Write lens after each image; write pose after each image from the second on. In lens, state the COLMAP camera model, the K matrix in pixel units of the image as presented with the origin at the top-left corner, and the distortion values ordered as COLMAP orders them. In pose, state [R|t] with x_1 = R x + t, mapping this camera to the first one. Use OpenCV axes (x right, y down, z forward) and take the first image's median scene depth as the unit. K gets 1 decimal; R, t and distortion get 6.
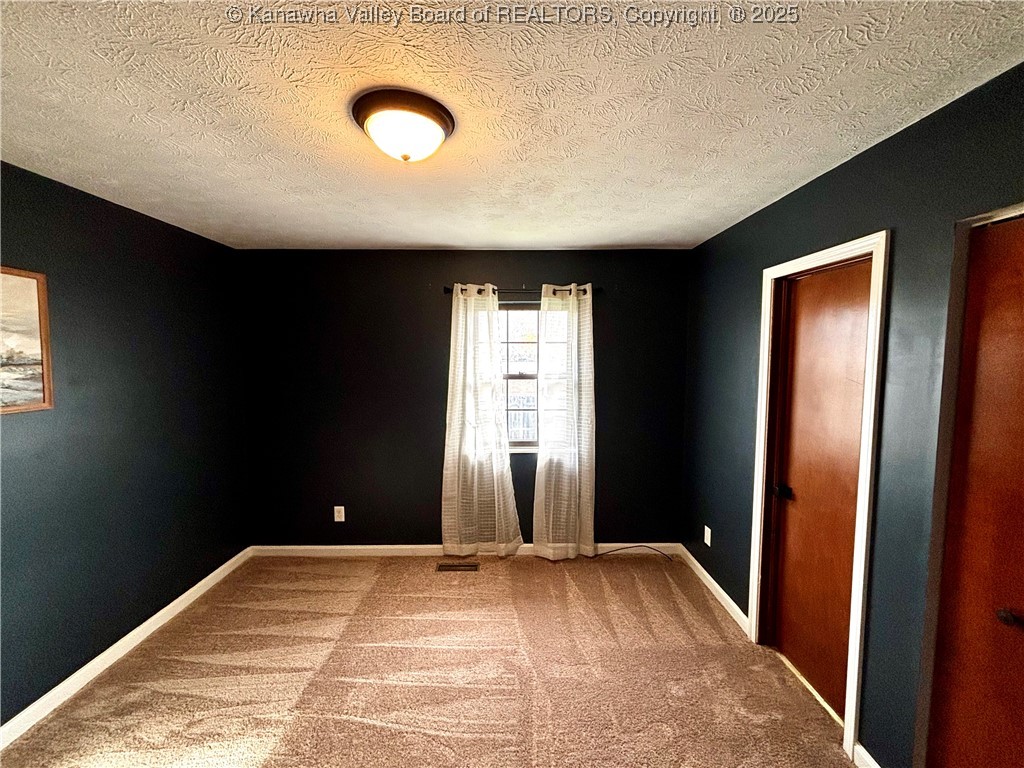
lens RADIAL K [[413.7, 0, 512.0], [0, 413.7, 384.0], [0, 0, 1]] dist [0.014196, -0.004054]
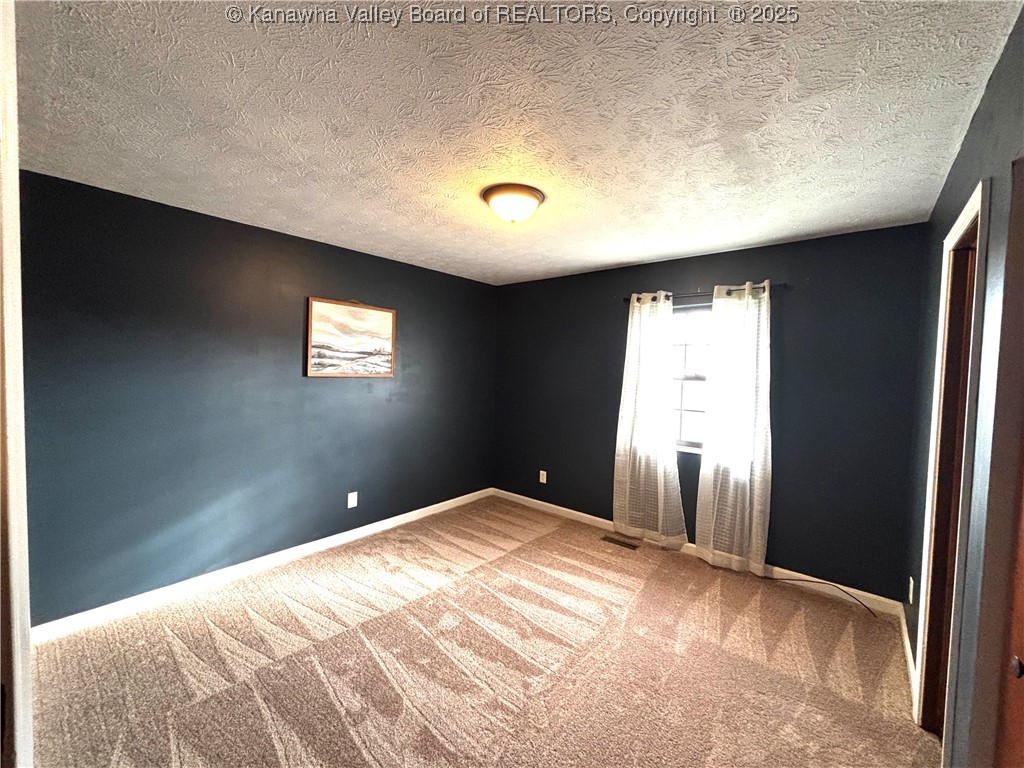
lens RADIAL K [[413.7, 0, 512.0], [0, 413.7, 384.0], [0, 0, 1]] dist [0.014196, -0.004054]
pose [[0.762100, 0.047936, -0.645683, 0.362686], [-0.071062, 0.997424, -0.009825, 0.042398], [0.643548, 0.053371, 0.763543, -0.079492]]
